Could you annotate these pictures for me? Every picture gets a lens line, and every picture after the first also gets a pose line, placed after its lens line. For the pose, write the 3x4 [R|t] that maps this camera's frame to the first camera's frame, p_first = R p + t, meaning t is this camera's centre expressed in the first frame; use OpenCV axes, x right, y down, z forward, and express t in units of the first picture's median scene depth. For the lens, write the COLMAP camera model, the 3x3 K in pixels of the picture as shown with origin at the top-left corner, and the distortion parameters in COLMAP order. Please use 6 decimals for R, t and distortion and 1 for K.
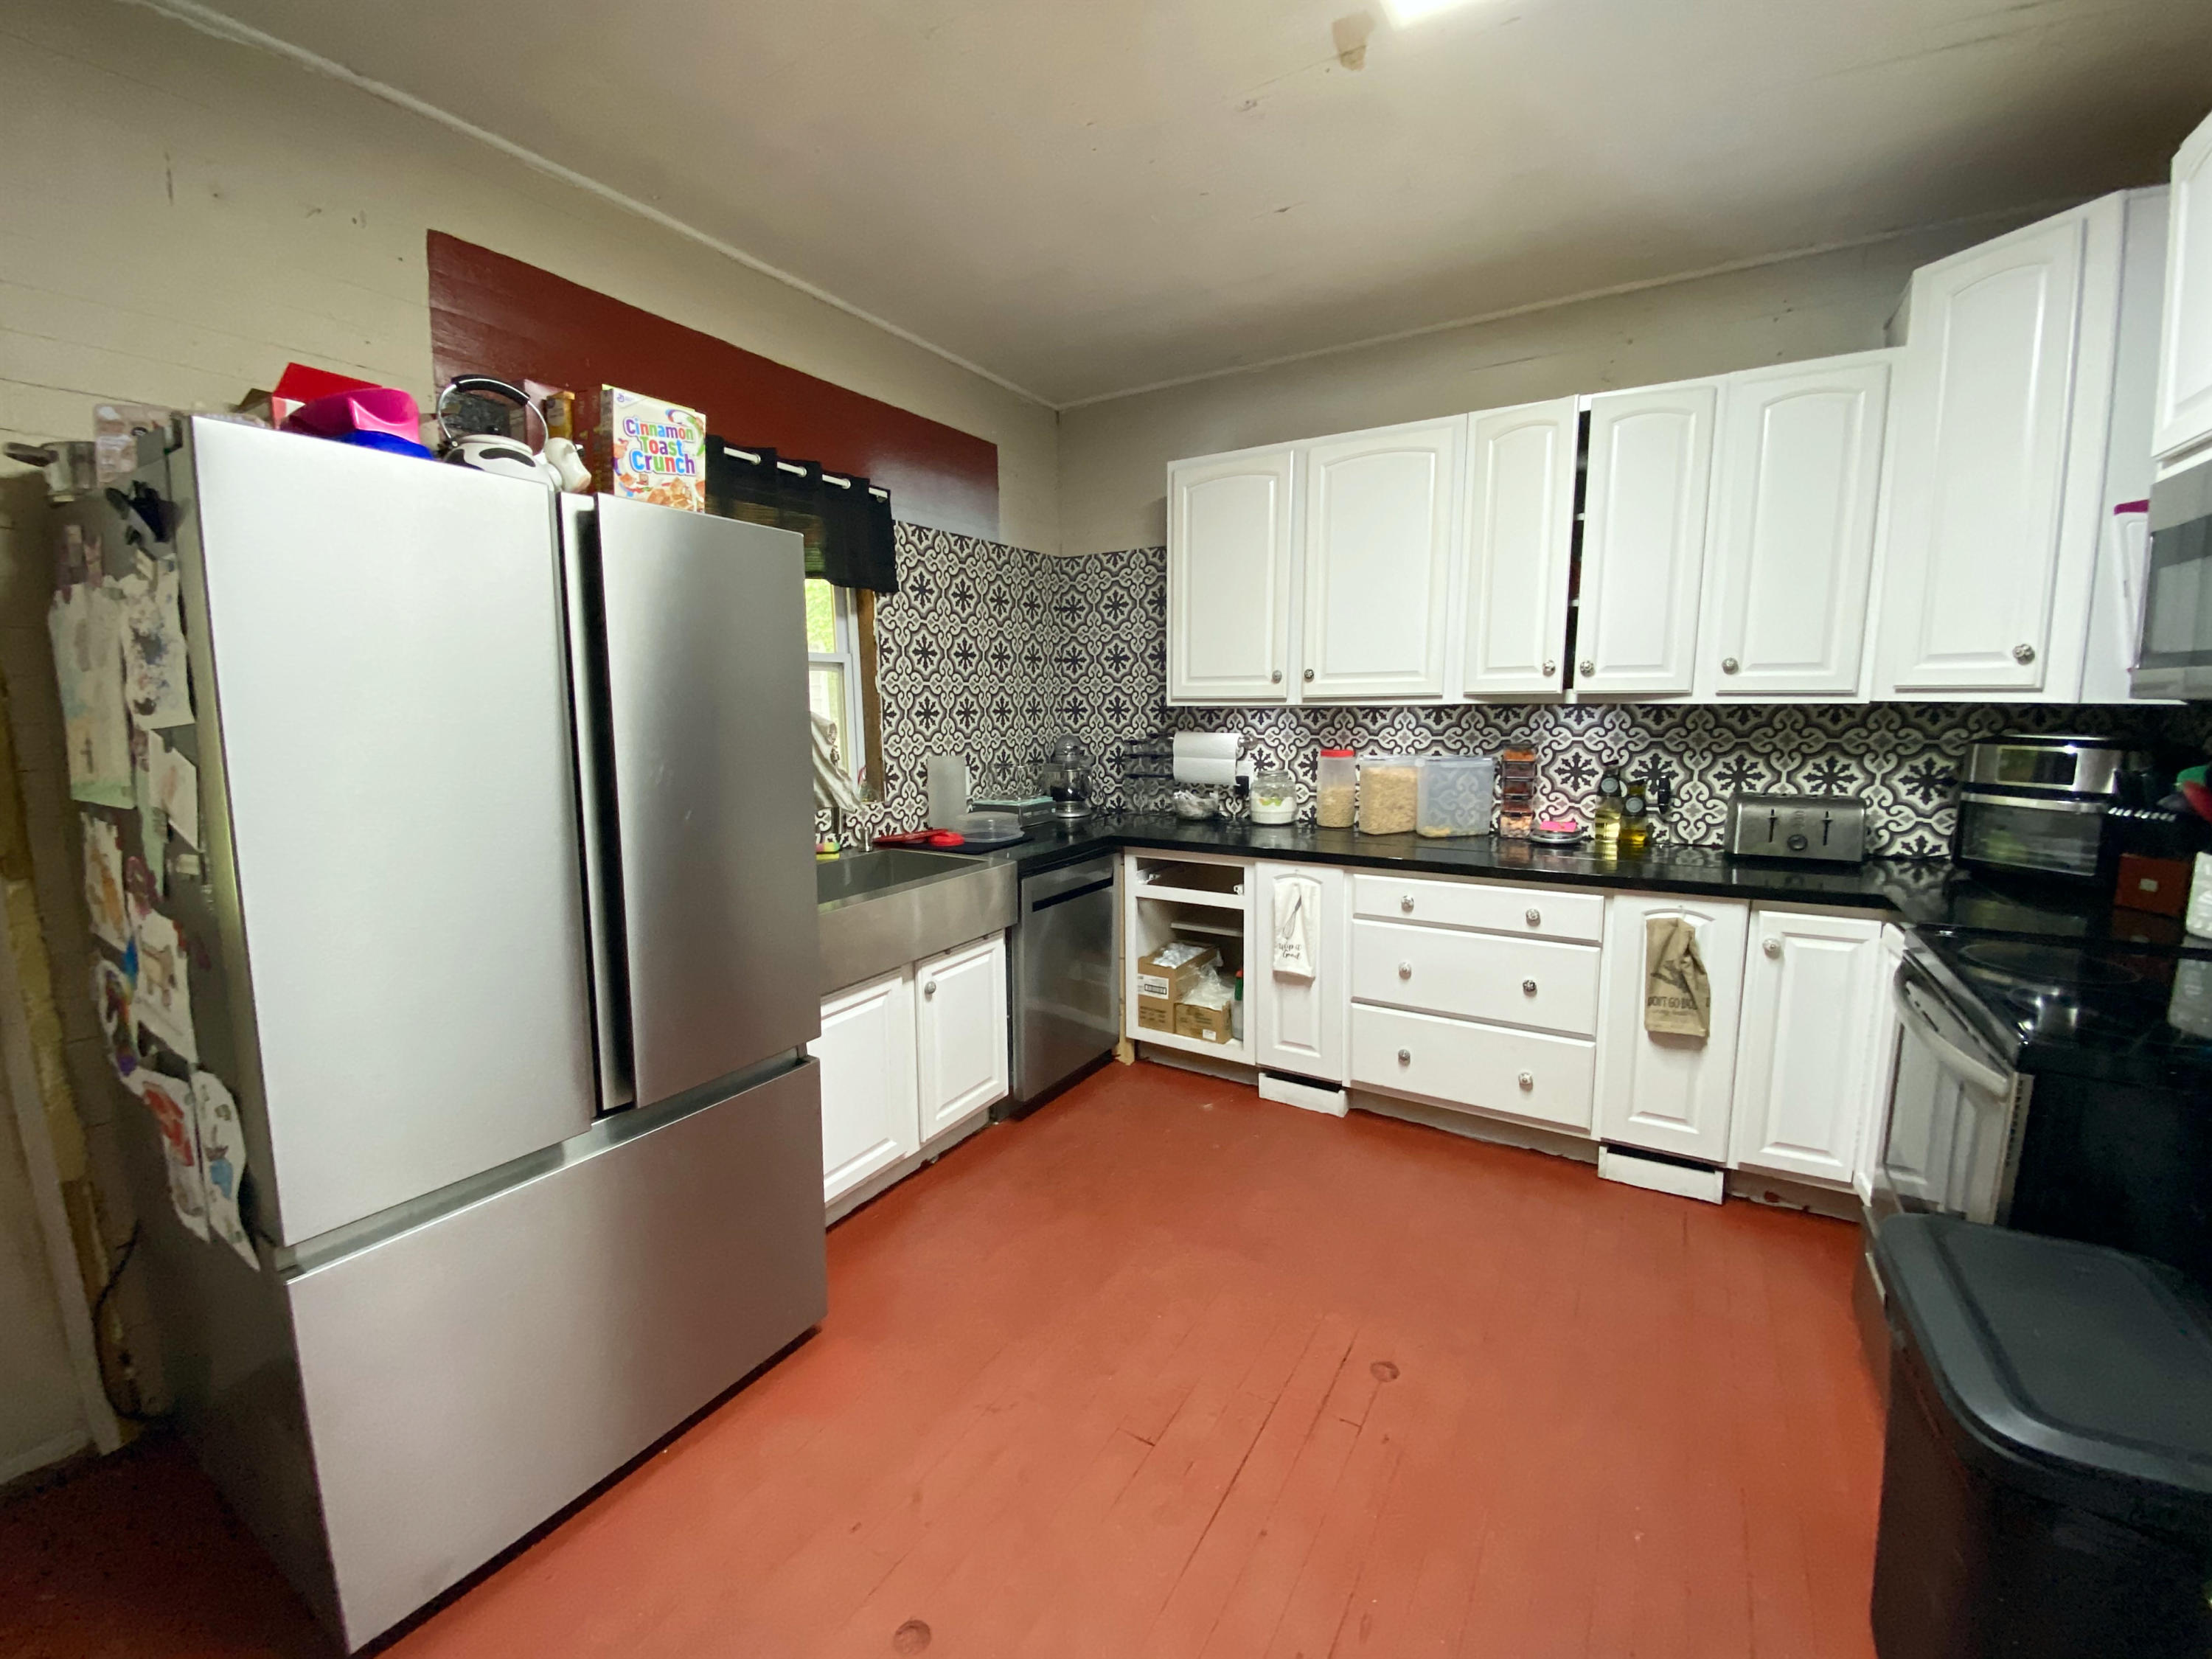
lens RADIAL K [[906.0, 0, 1092.8], [0, 906.0, 816.2], [0, 0, 1]] dist [0.011853, -0.004314]
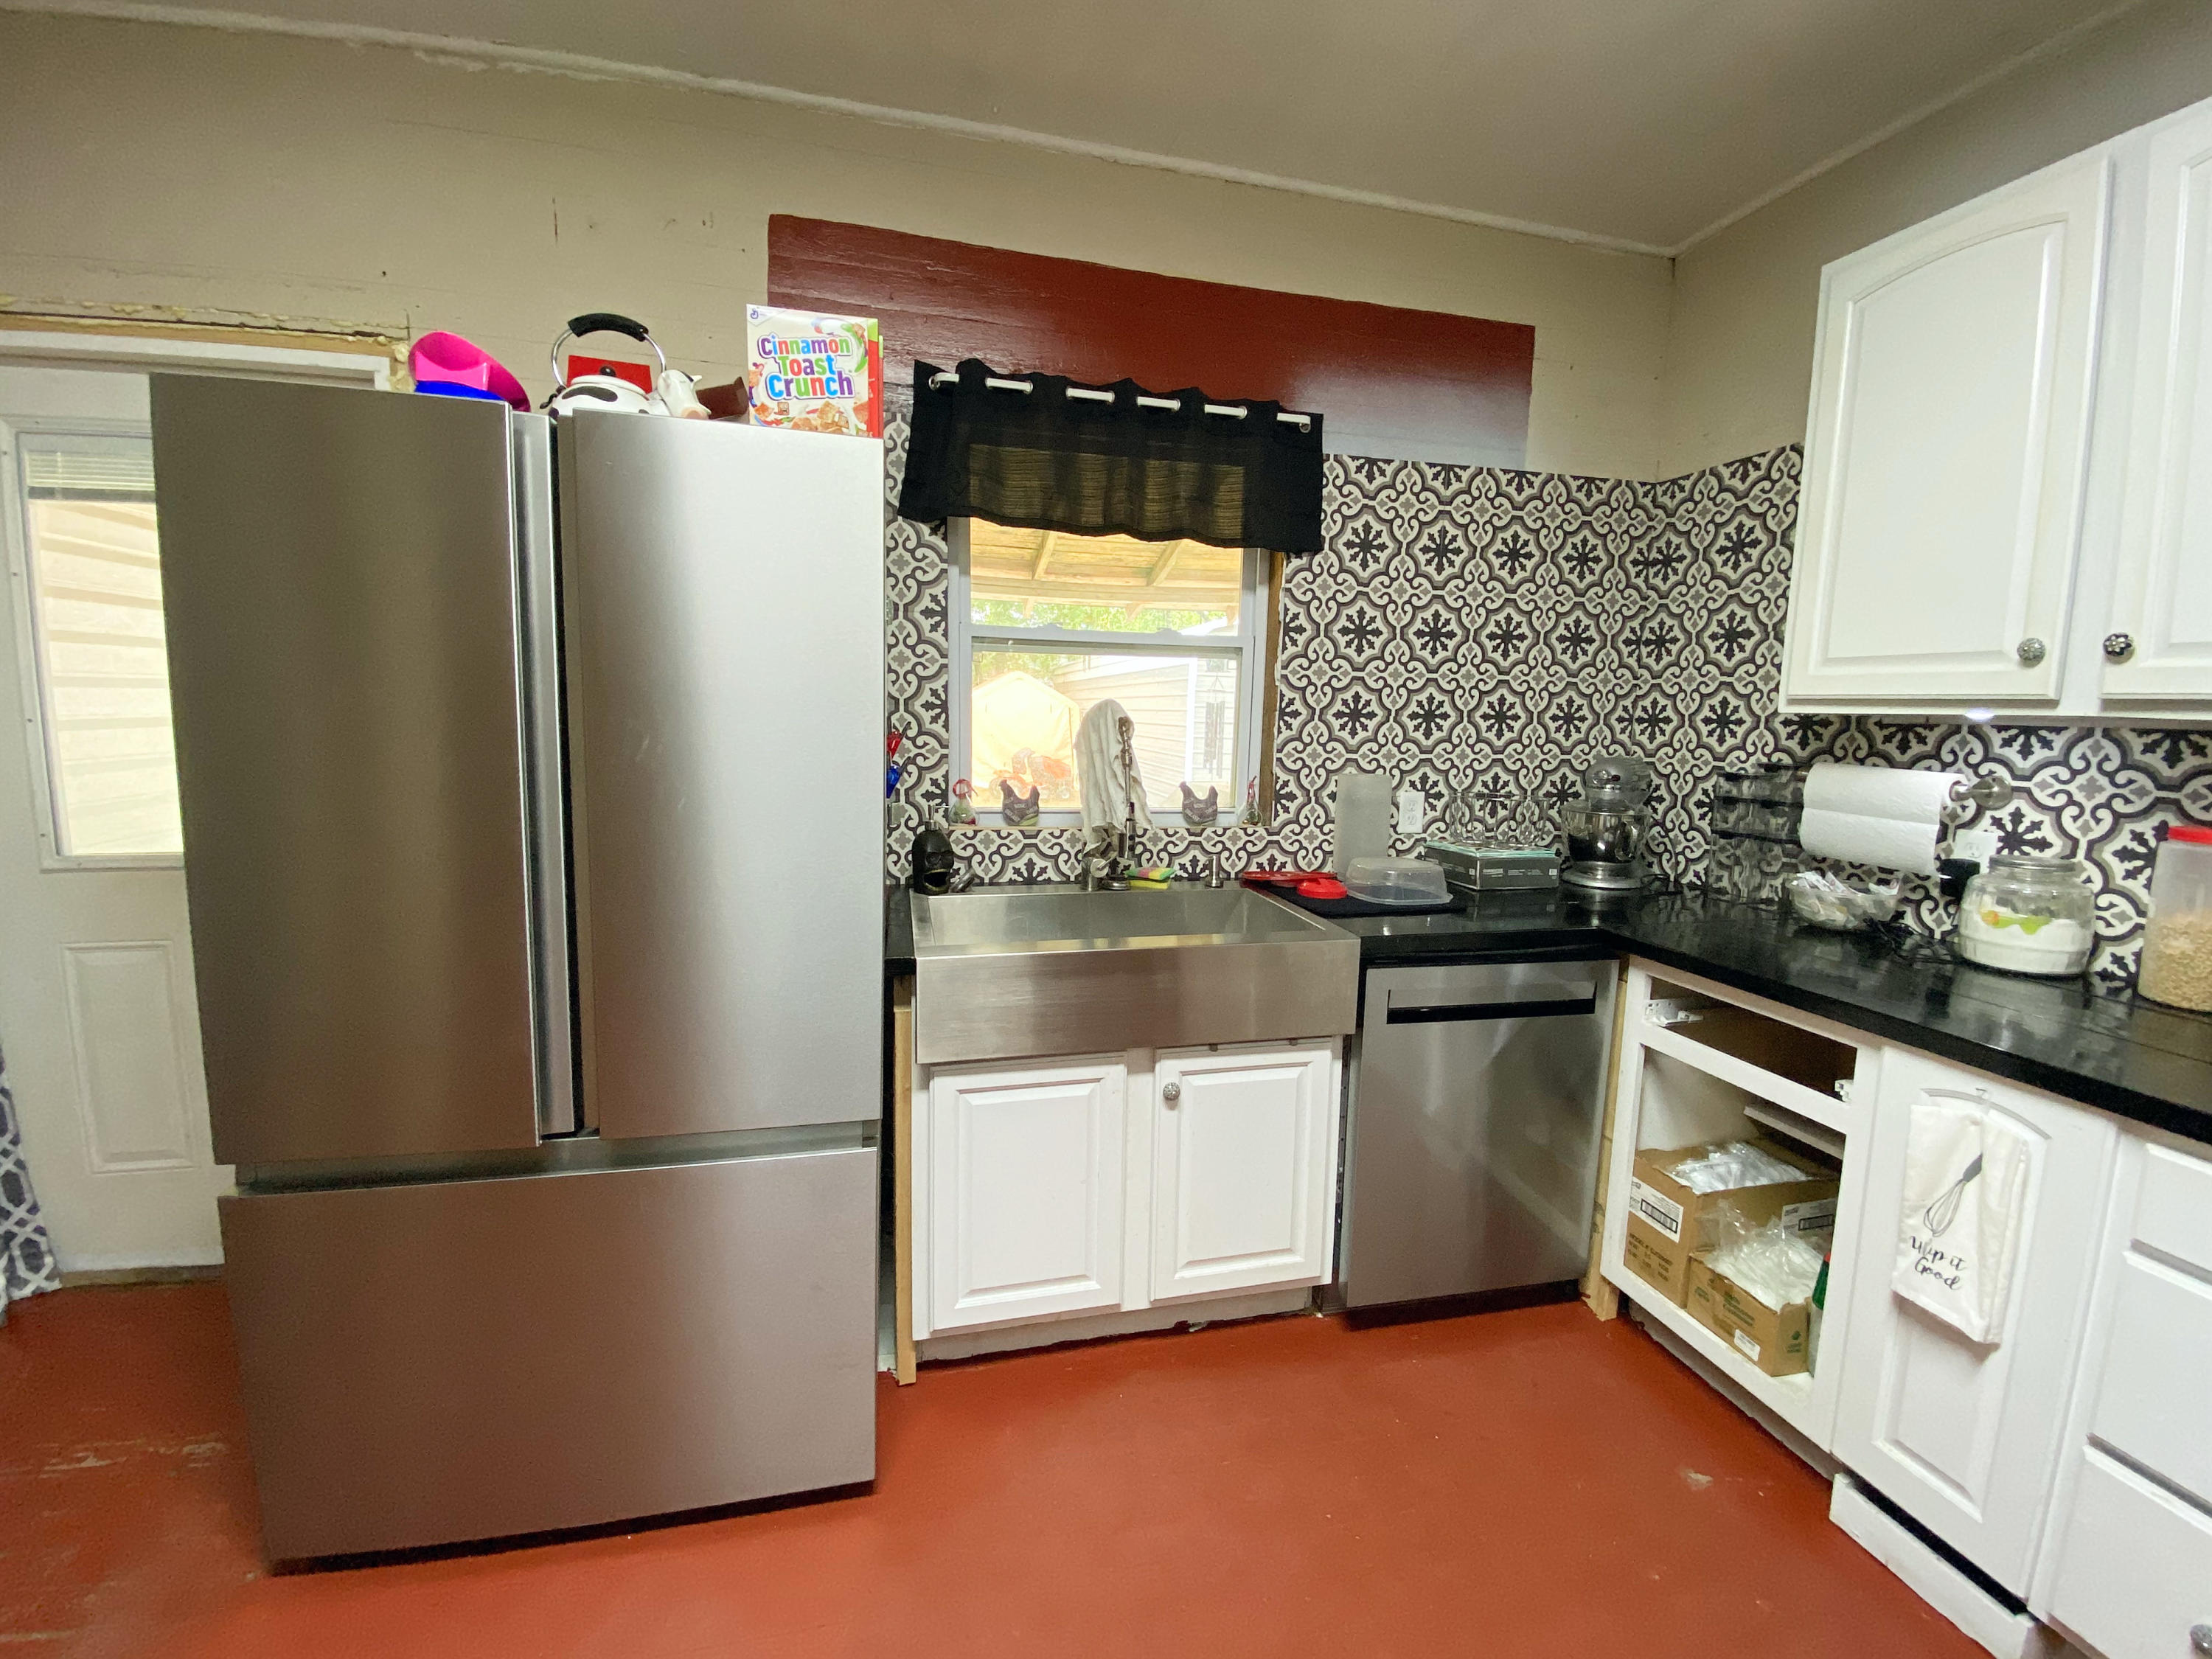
lens RADIAL K [[906.0, 0, 1098.8], [0, 906.0, 815.6], [0, 0, 1]] dist [0.011853, -0.004314]
pose [[0.707379, 0.104510, -0.699065, 0.197800], [-0.120249, 0.992385, 0.026681, -0.028106], [0.696531, 0.065188, 0.714560, 0.350058]]
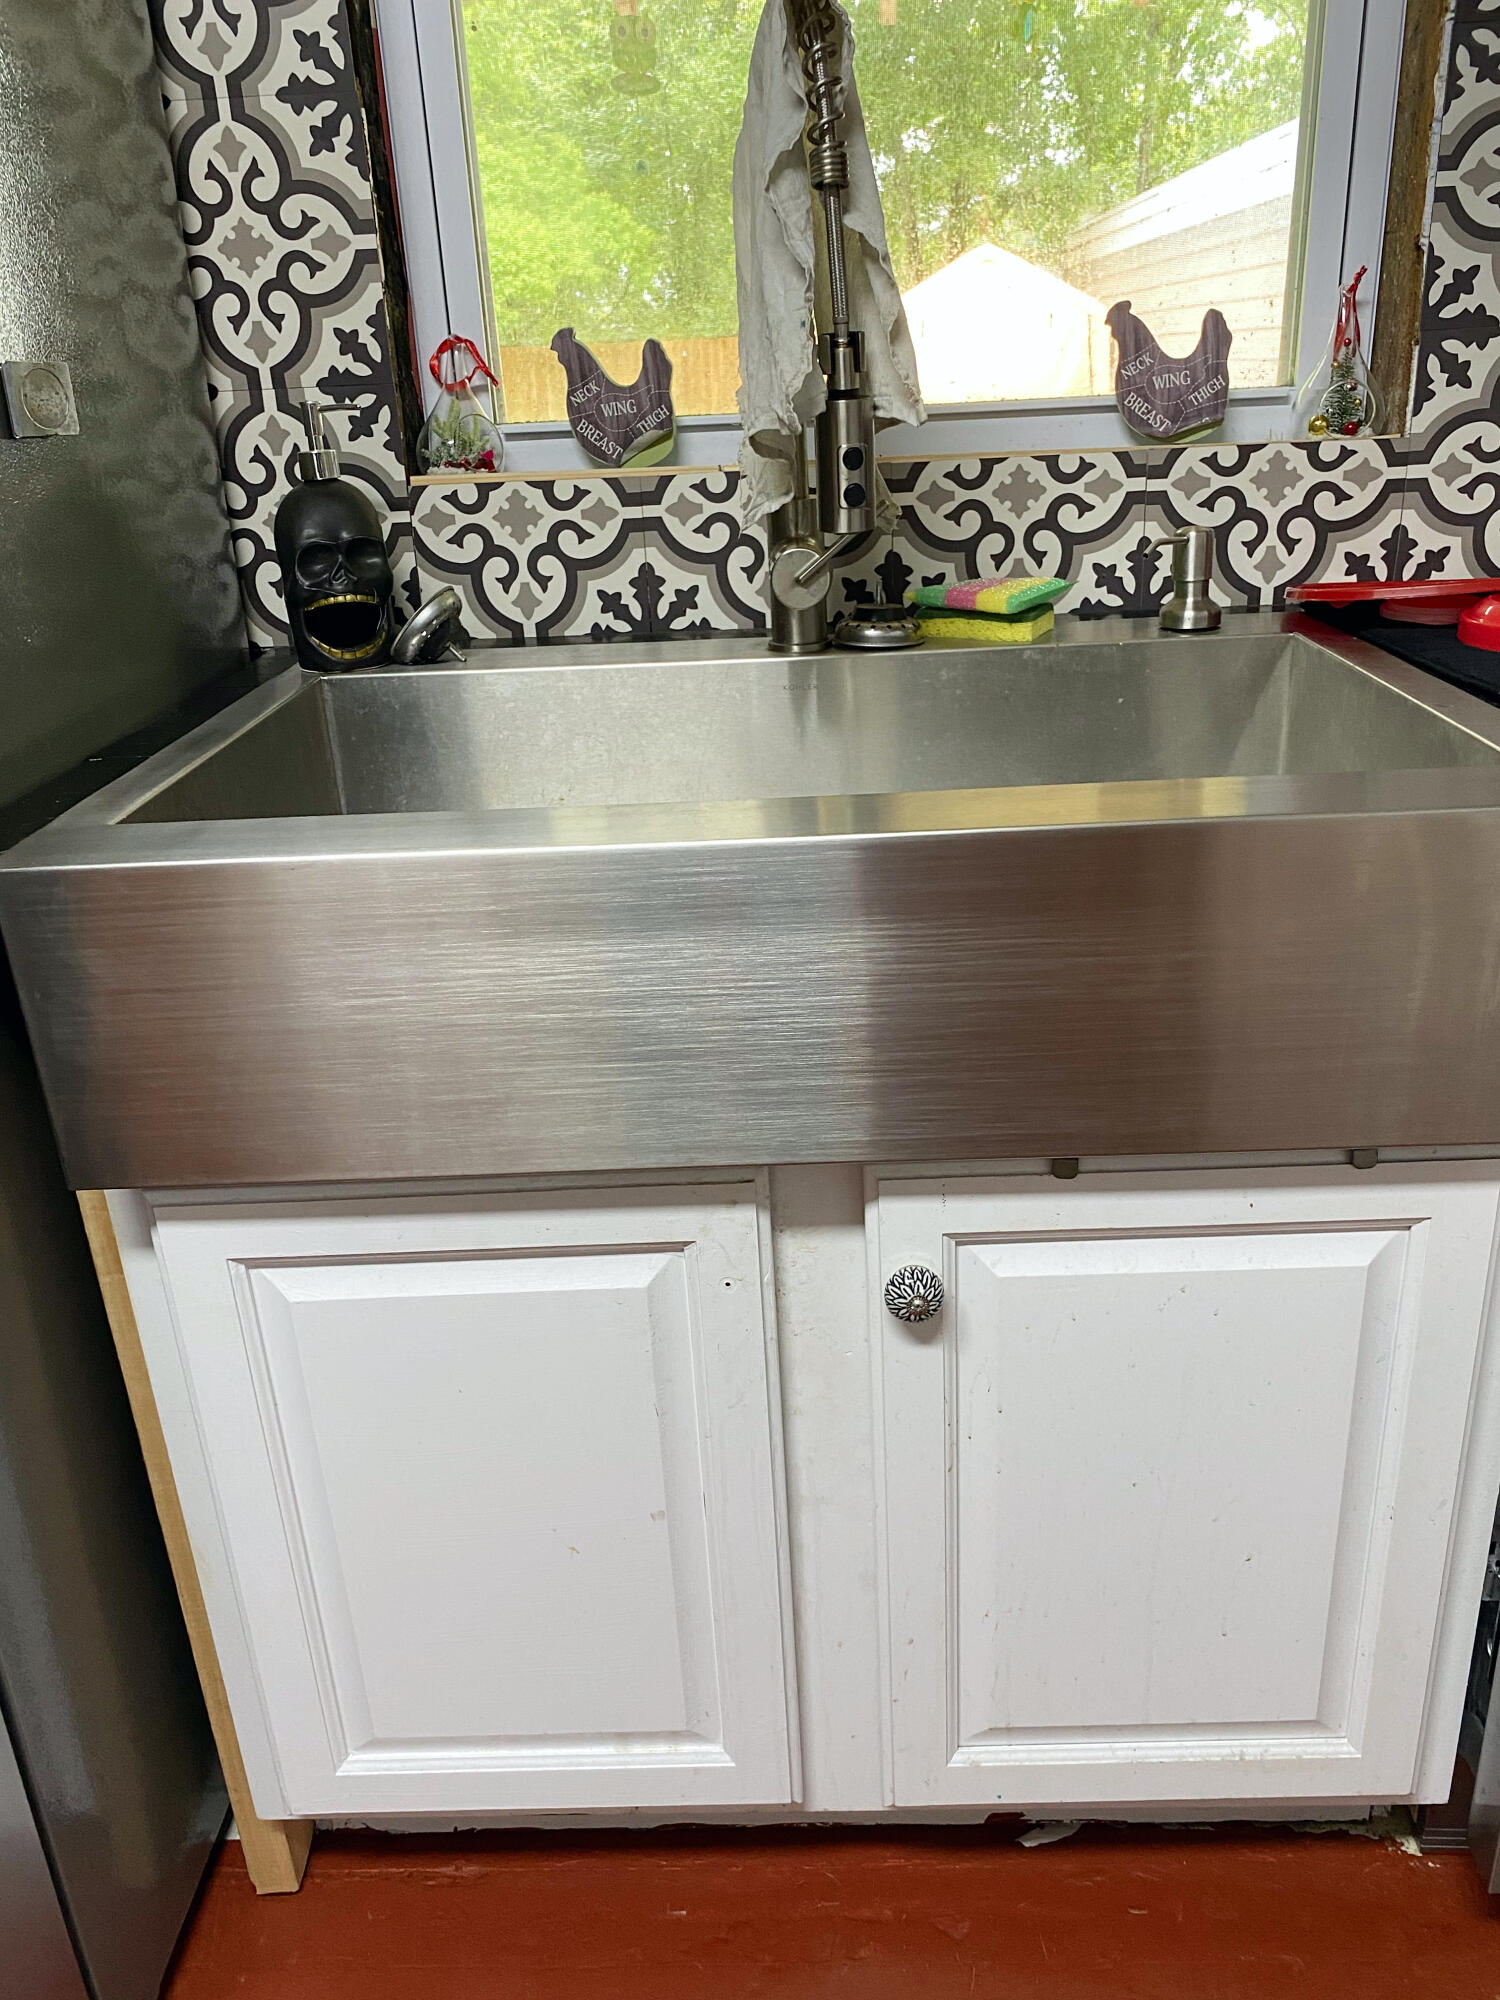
lens RADIAL K [[1527.1, 0, 752.8], [0, 1527.1, 1002.3], [0, 0, 1]] dist [0.009542, -0.012154]
pose [[0.505428, 0.314124, -0.803660, 0.057172], [-0.069068, 0.943121, 0.325197, 0.005766], [0.860100, -0.108857, 0.498375, 0.625304]]
